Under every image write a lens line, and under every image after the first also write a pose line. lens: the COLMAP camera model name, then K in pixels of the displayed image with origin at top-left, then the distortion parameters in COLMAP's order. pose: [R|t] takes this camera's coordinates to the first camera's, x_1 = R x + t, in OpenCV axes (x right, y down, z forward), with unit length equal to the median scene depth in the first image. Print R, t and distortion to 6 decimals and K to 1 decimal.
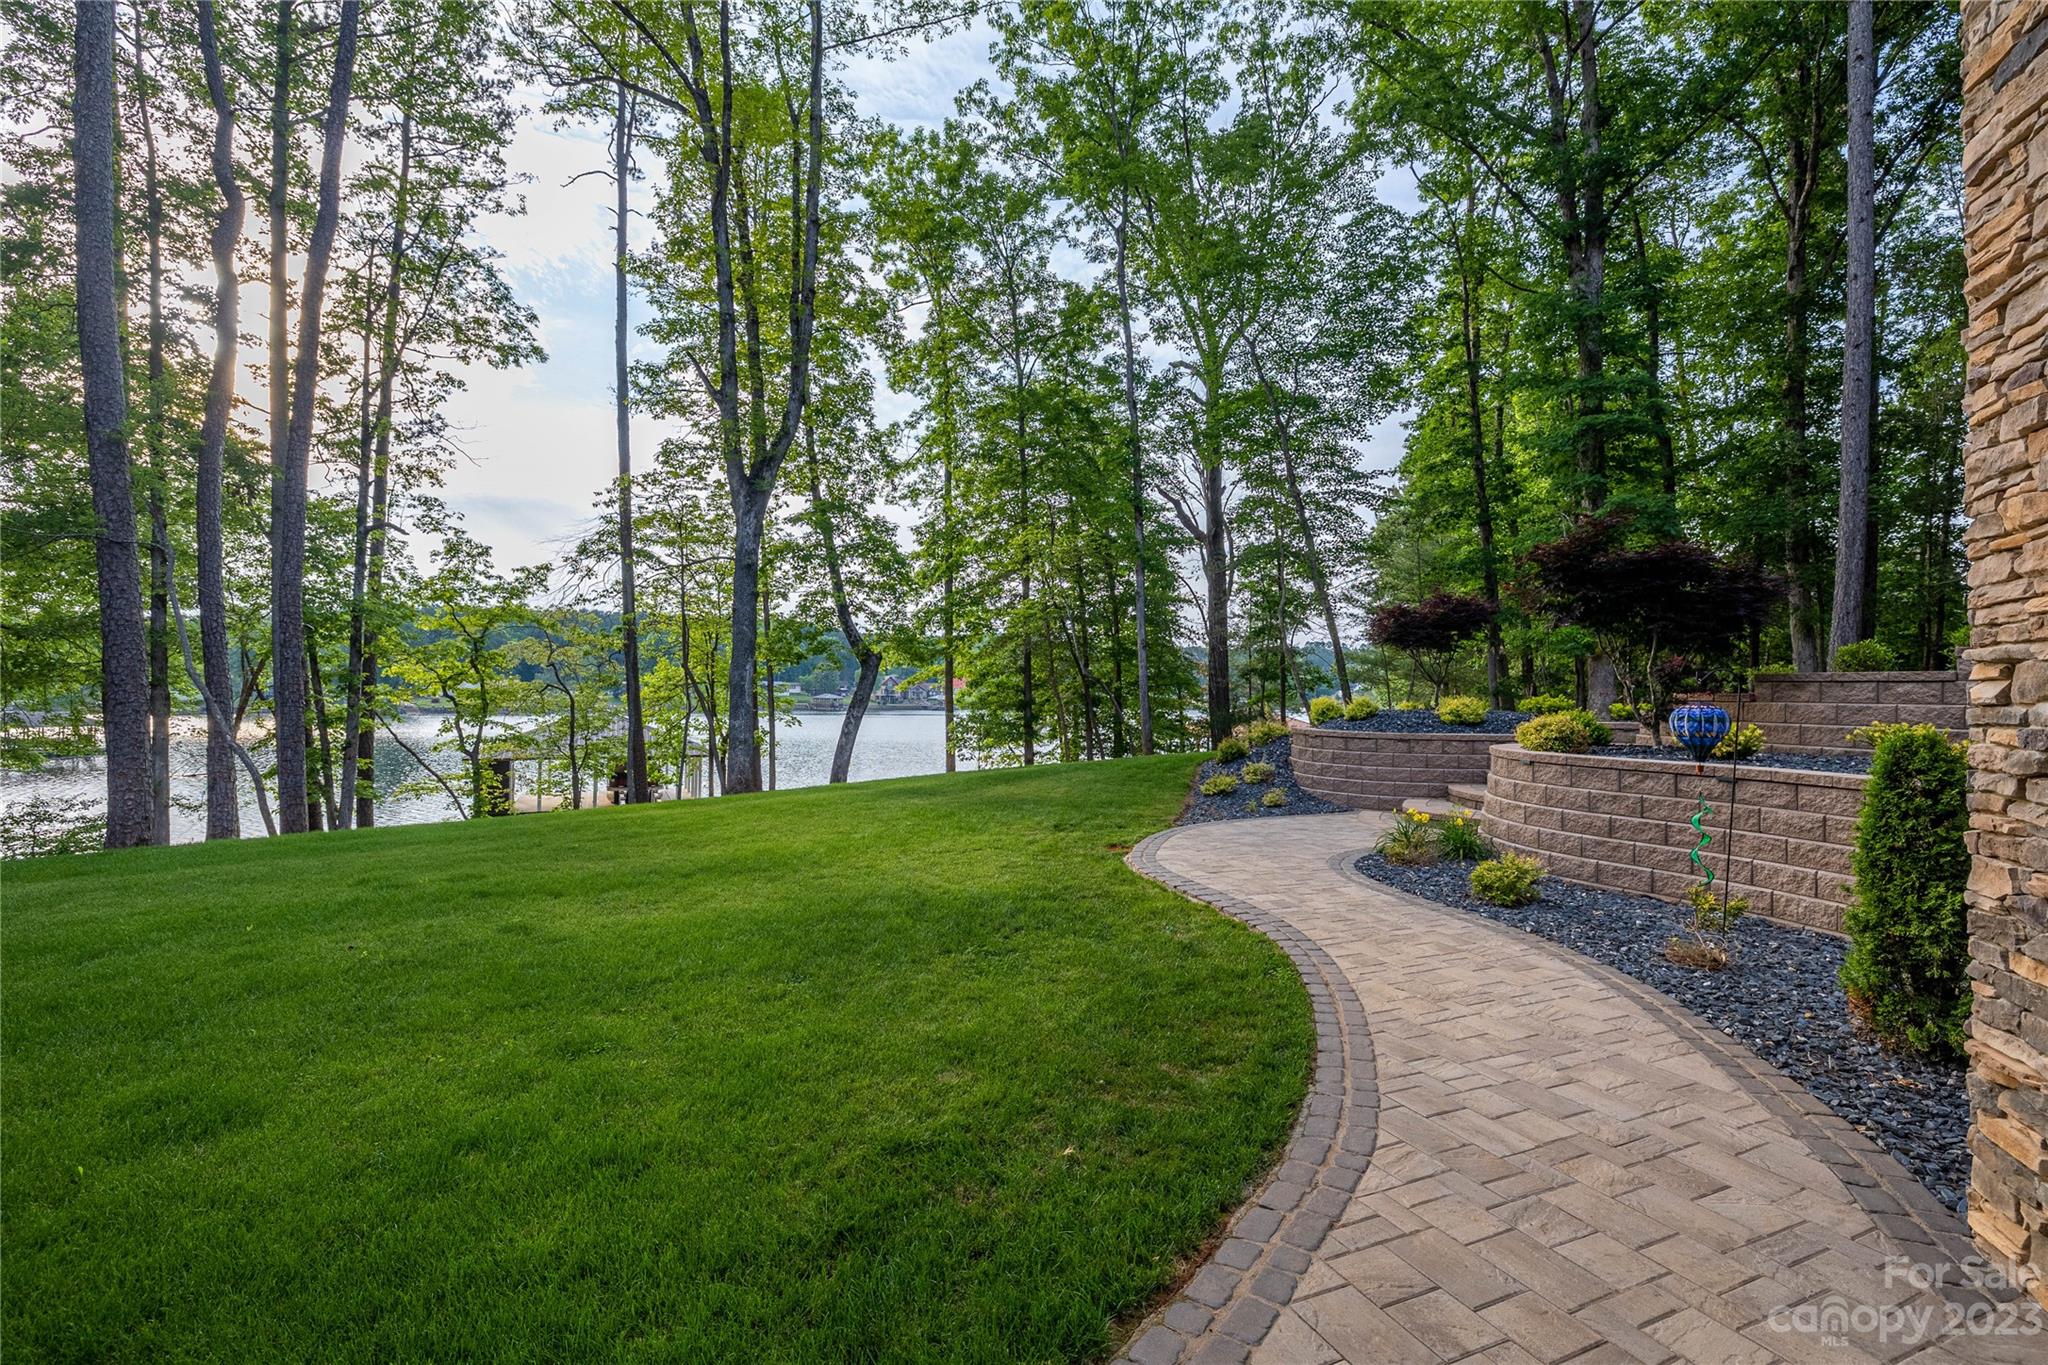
lens RADIAL K [[897.3, 0, 1018.1], [0, 897.3, 683.8], [0, 0, 1]] dist [0.000063, 0.000001]
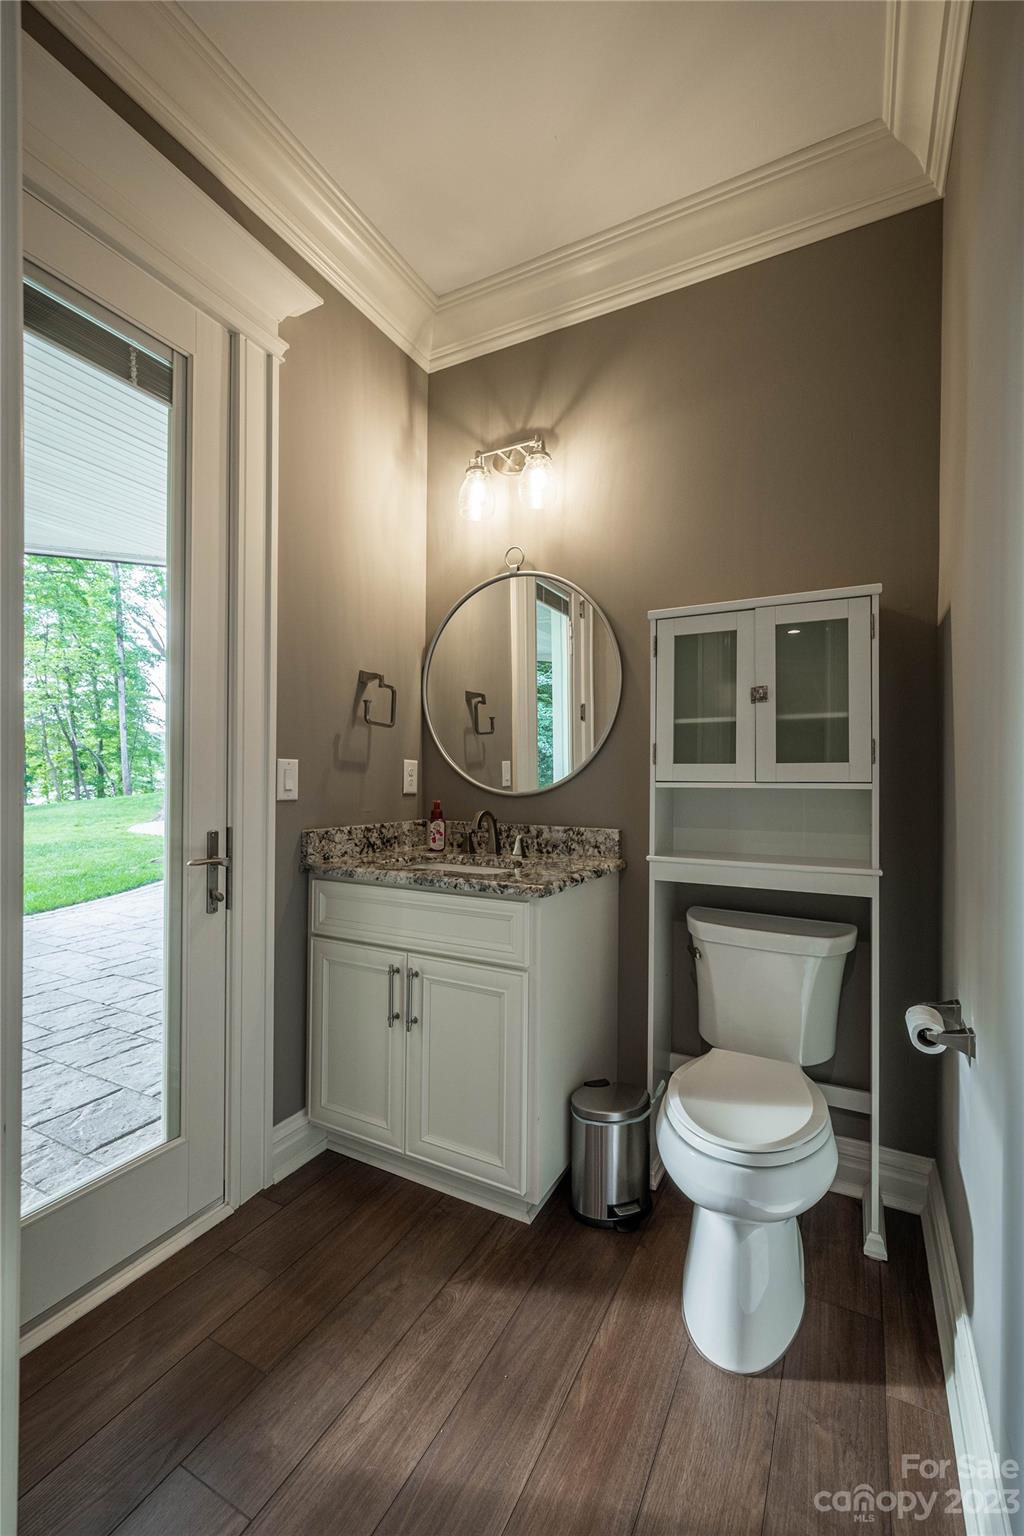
lens RADIAL K [[657.2, 0, 506.4], [0, 657.2, 767.7], [0, 0, 1]] dist [0.001346, 0.000317]
pose [[0.777029, -0.001048, 0.629465, -0.045198], [-0.003556, 0.999975, 0.006054, 0.013031], [-0.629455, -0.006943, 0.777006, -0.205526]]
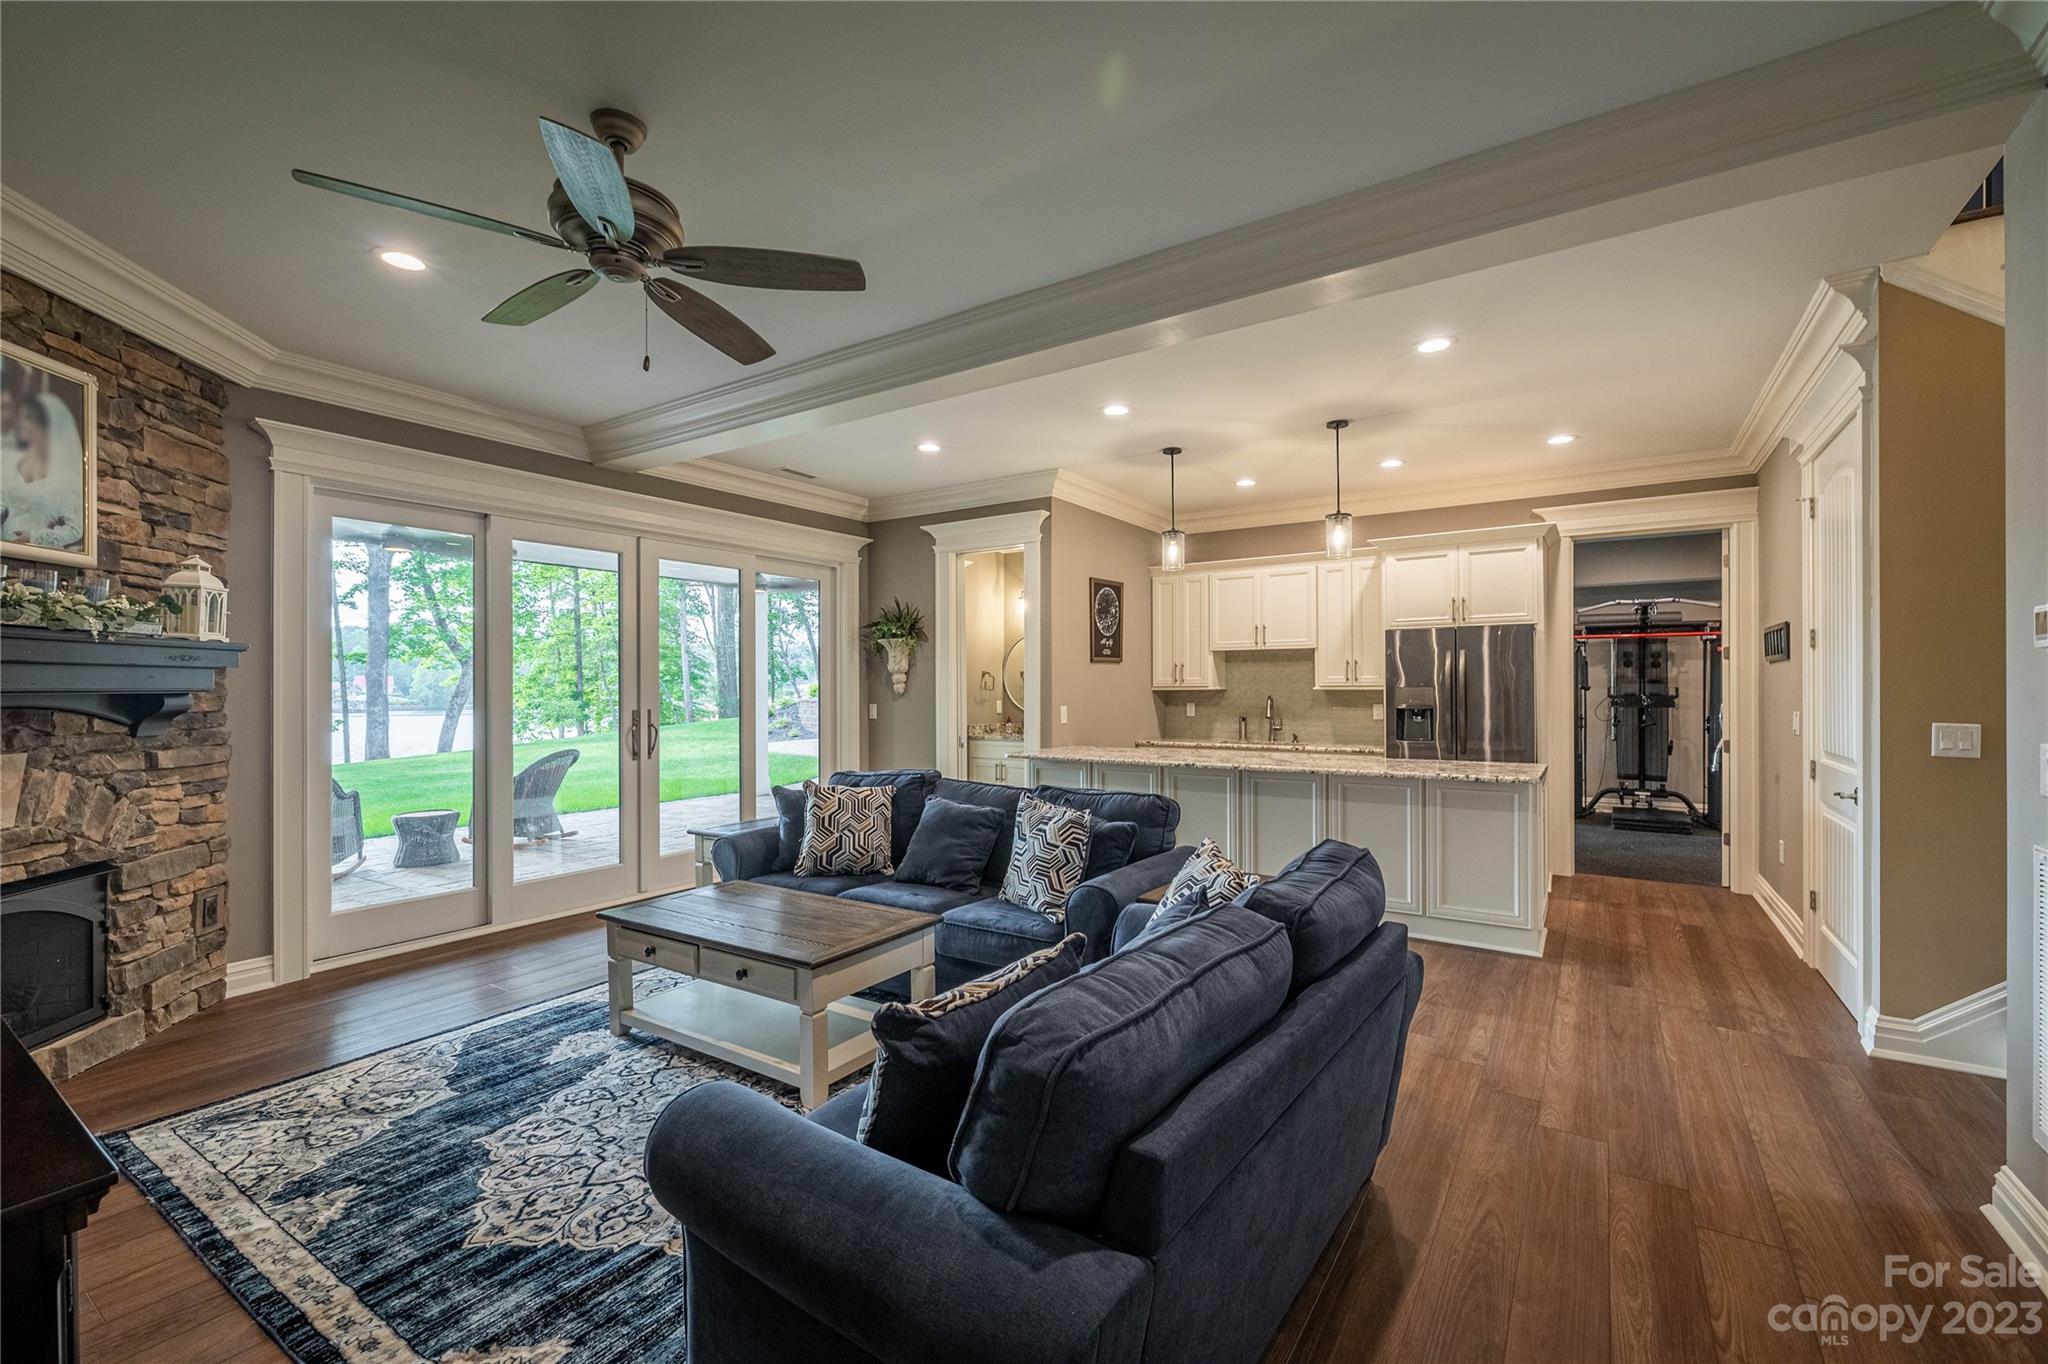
lens RADIAL K [[876.2, 0, 1019.6], [0, 876.2, 685.6], [0, 0, 1]] dist [0.001346, 0.000317]
pose [[0.832820, -0.012234, 0.553409, -0.157952], [0.009172, 0.999923, 0.008302, 0.005324], [-0.553468, -0.001838, 0.832869, -0.379990]]
